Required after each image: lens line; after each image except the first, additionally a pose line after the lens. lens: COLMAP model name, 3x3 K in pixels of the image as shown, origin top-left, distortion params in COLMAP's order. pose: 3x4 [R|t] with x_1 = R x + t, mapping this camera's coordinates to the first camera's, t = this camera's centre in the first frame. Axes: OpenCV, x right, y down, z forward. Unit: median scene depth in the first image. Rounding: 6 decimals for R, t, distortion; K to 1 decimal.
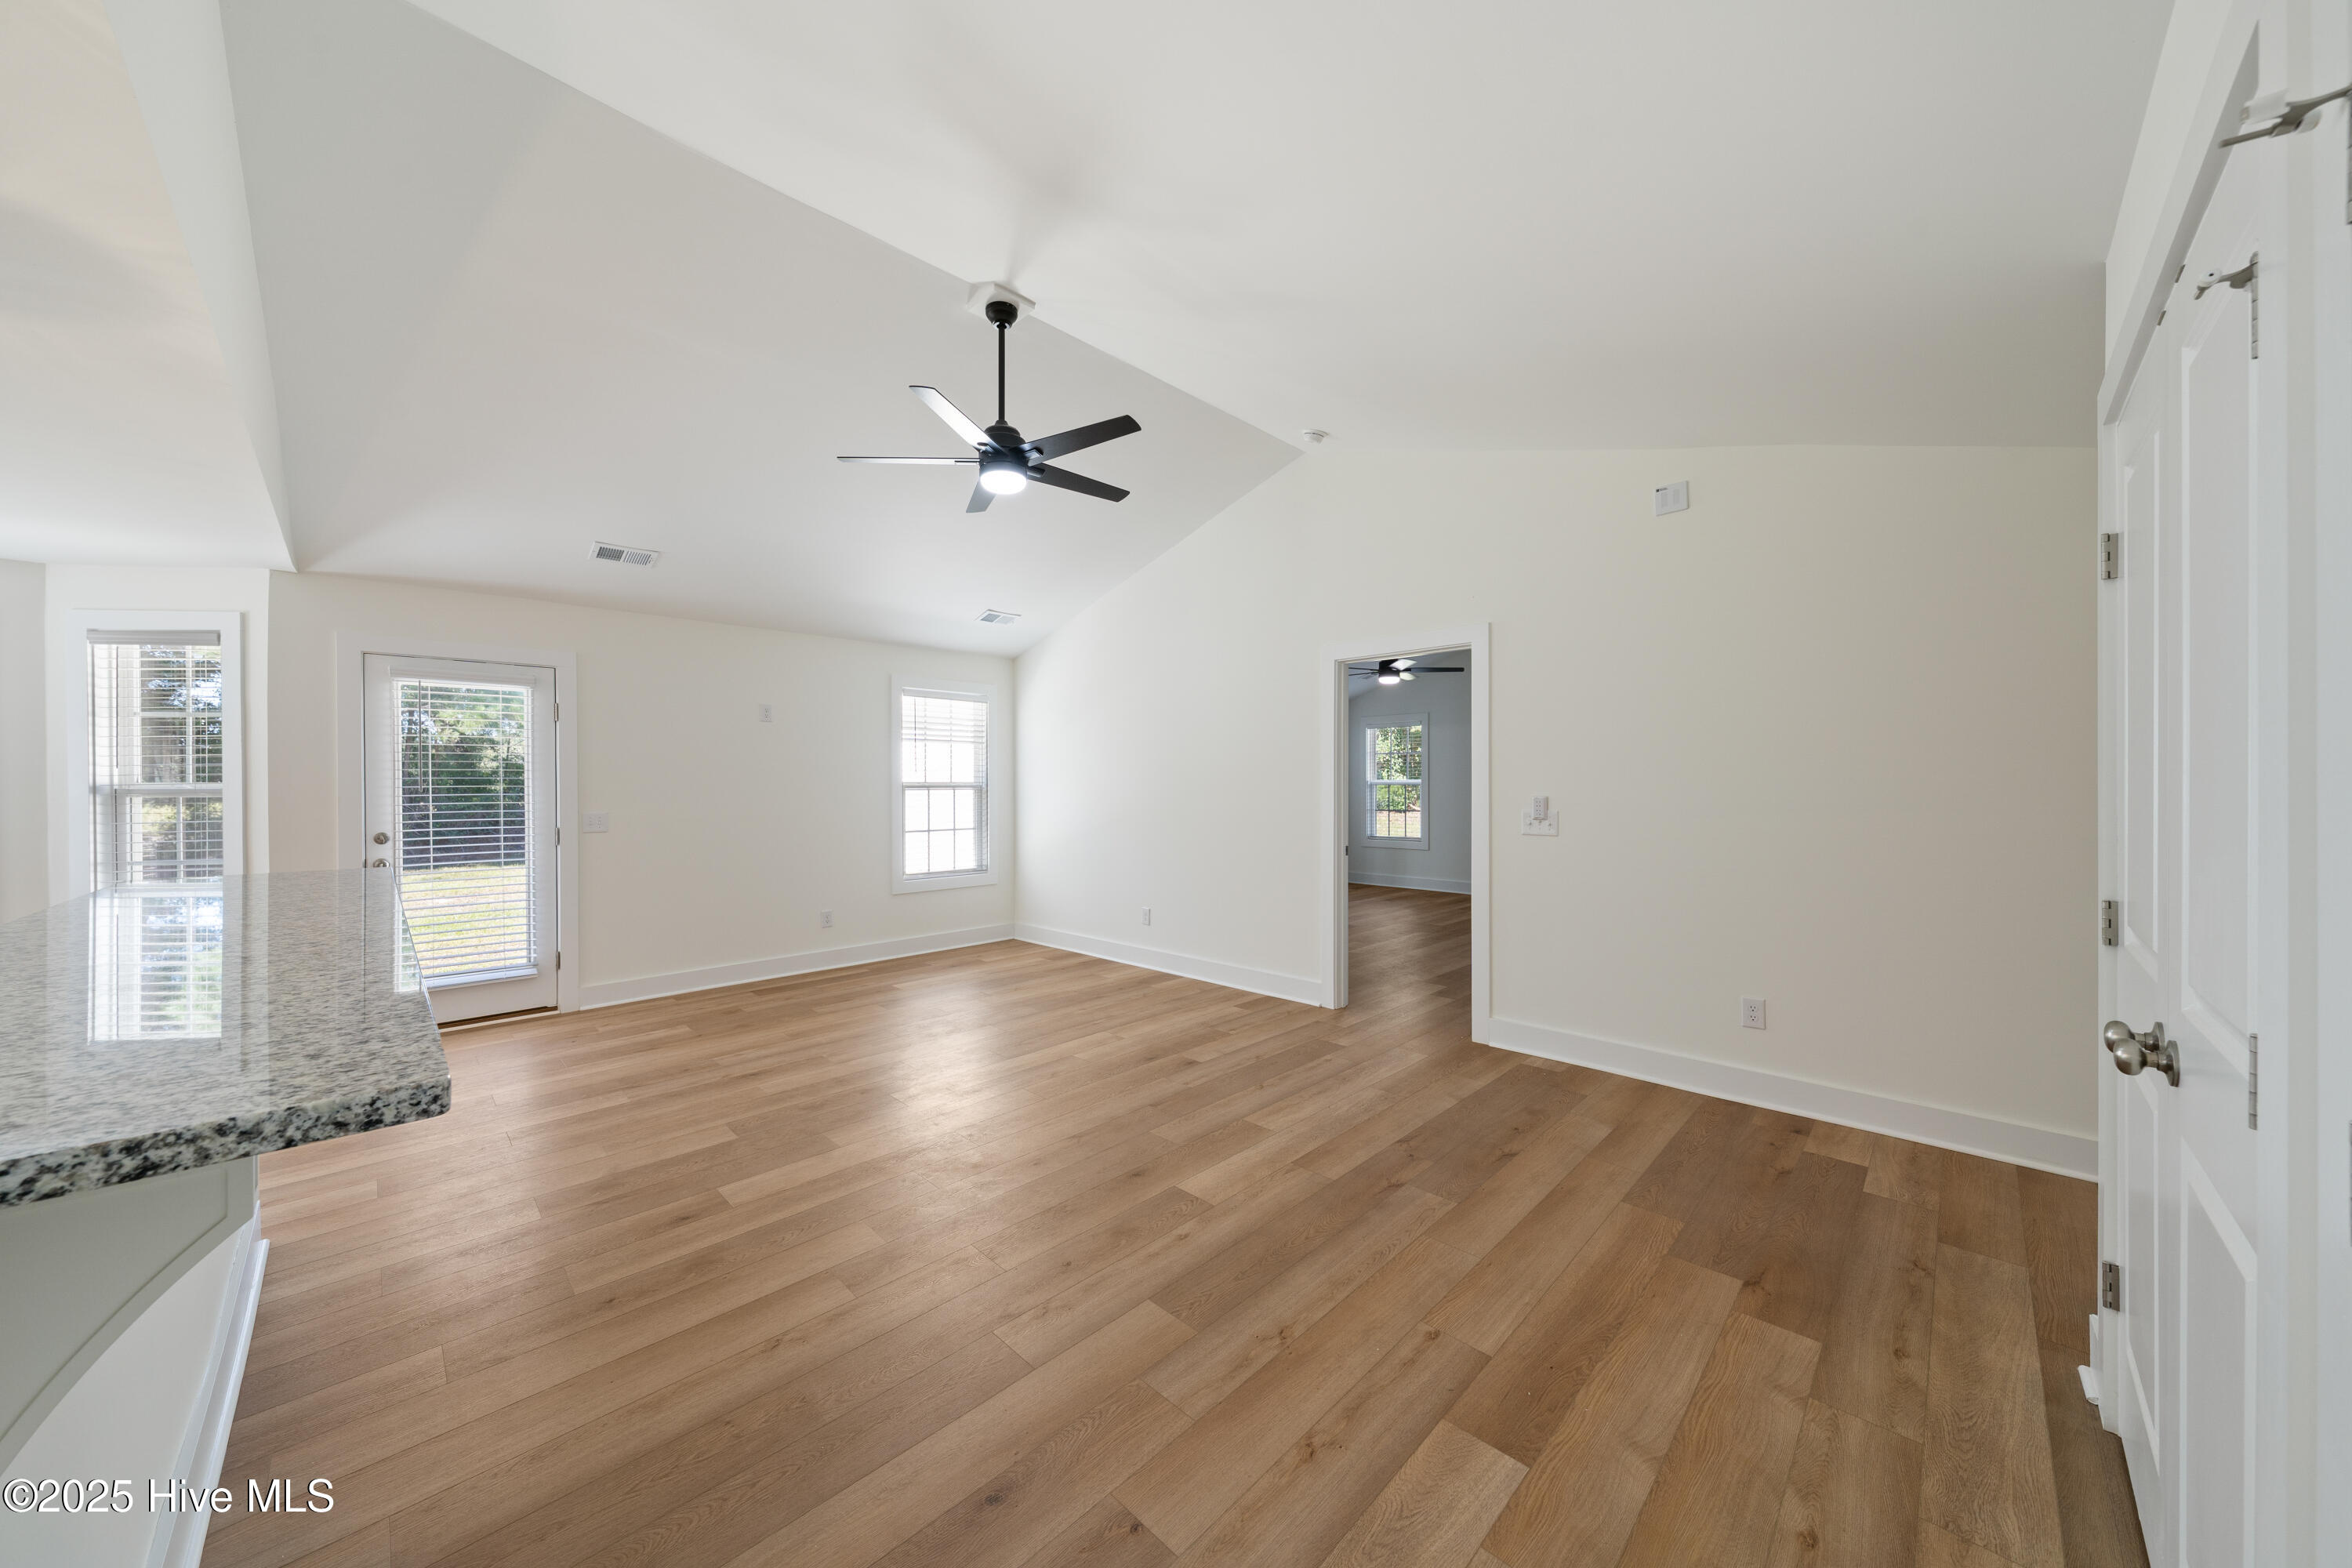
lens RADIAL K [[798.6, 0, 1168.7], [0, 798.6, 793.1], [0, 0, 1]] dist [-0.001729, -0.000141]
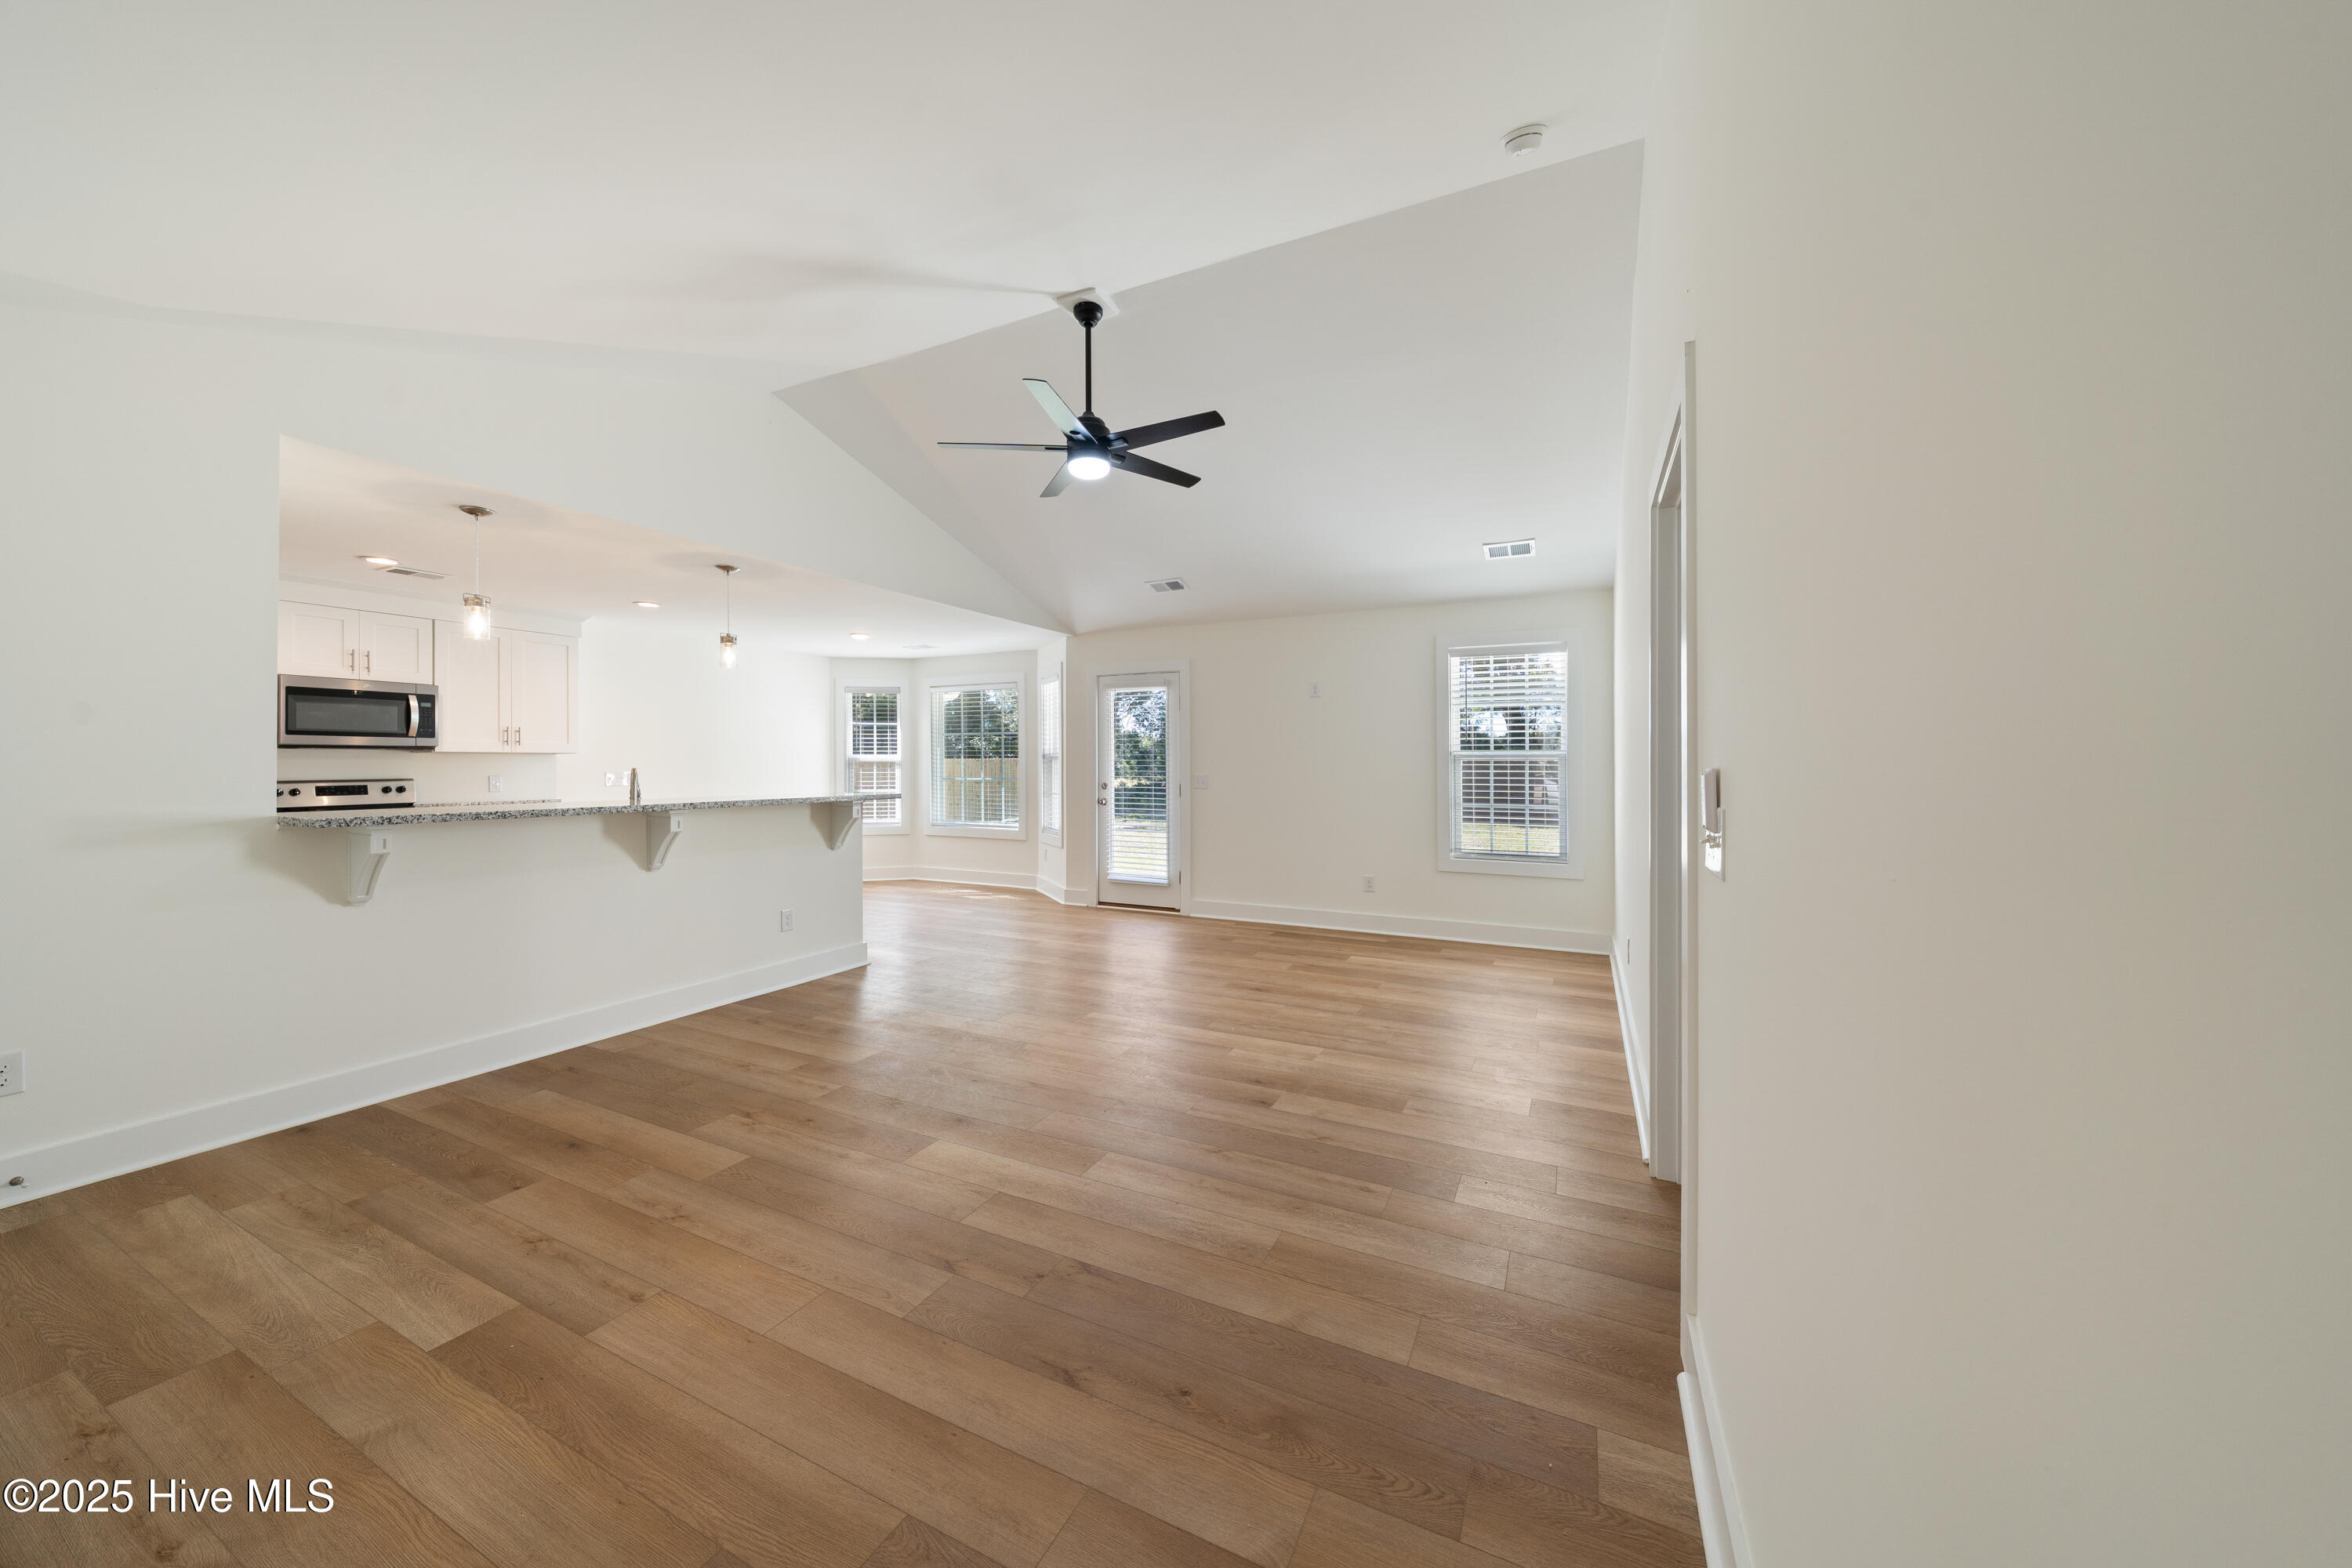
lens RADIAL K [[818.5, 0, 1171.4], [0, 818.5, 757.8], [0, 0, 1]] dist [-0.000187, 0.000346]
pose [[0.315045, -0.000922, -0.949076, 0.892744], [-0.009549, 0.999946, -0.004142, 0.005340], [0.949029, 0.010368, 0.315020, 0.773523]]
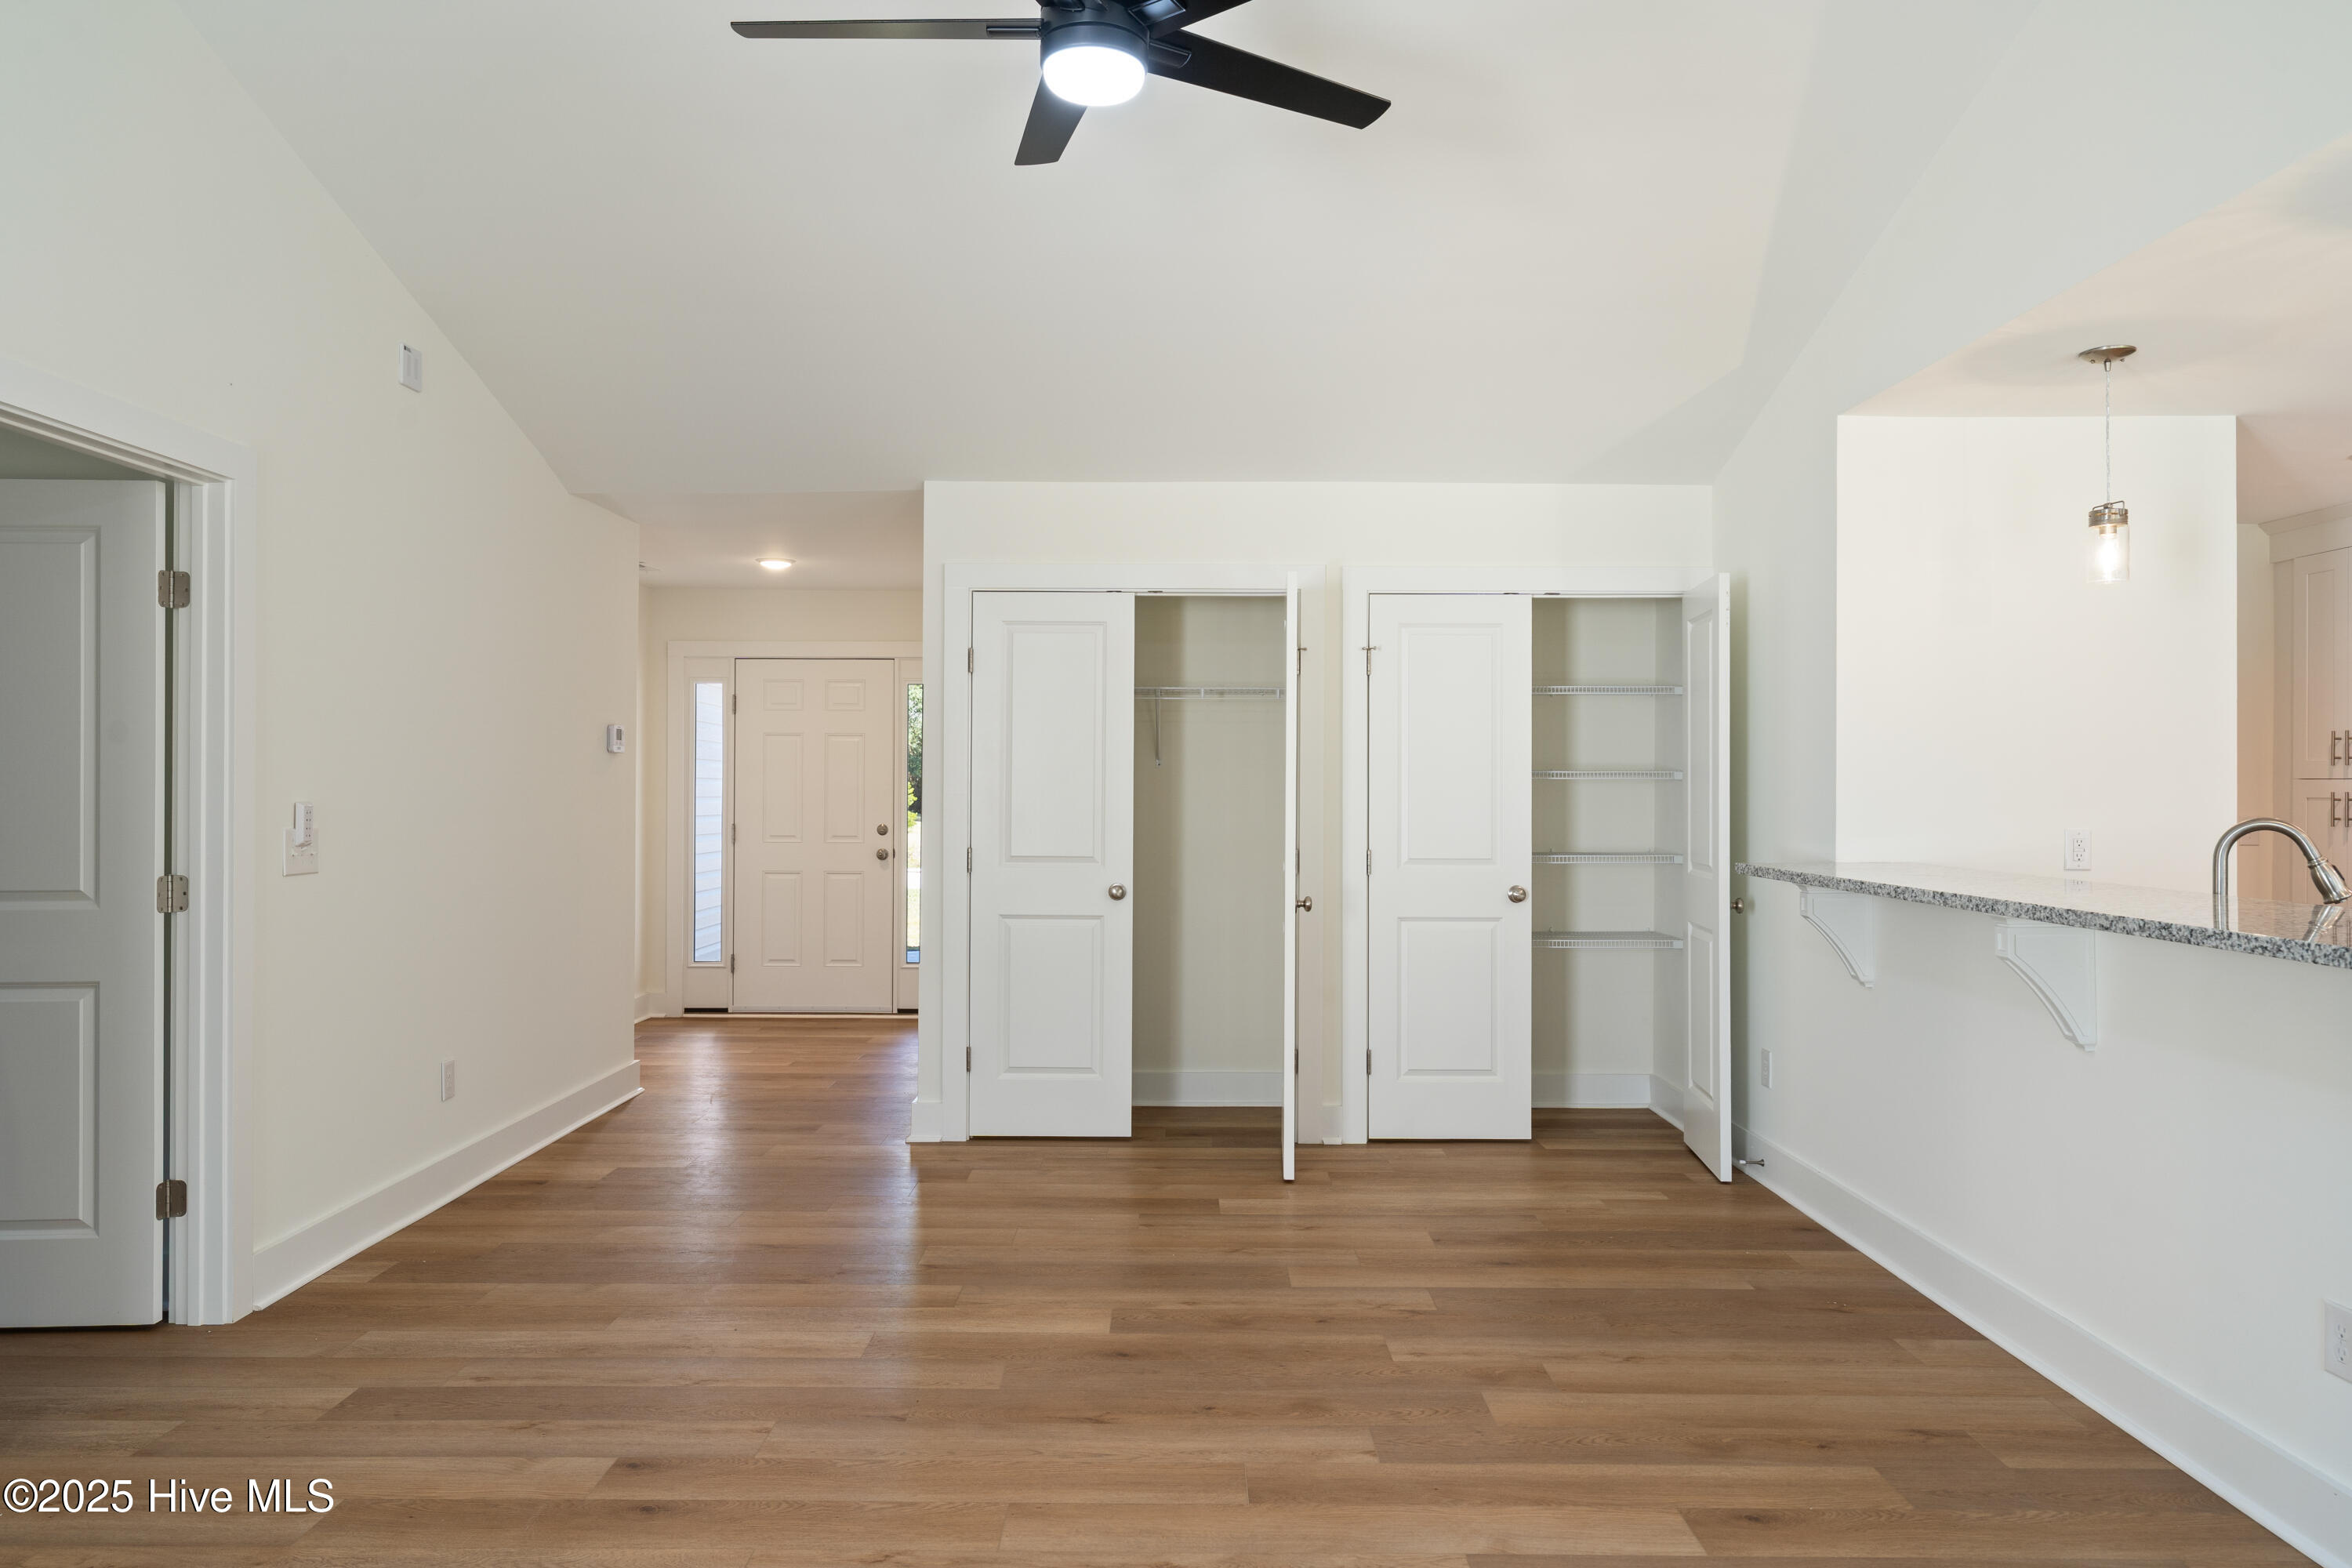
lens RADIAL K [[1582.7, 0, 1172.0], [0, 1582.7, 775.4], [0, 0, 1]] dist [0.003631, 0.001007]
pose [[-0.704094, 0.008926, 0.710051, -0.862161], [0.007624, 0.999958, -0.005010, -0.004642], [-0.710066, 0.001886, -0.704133, 1.608013]]
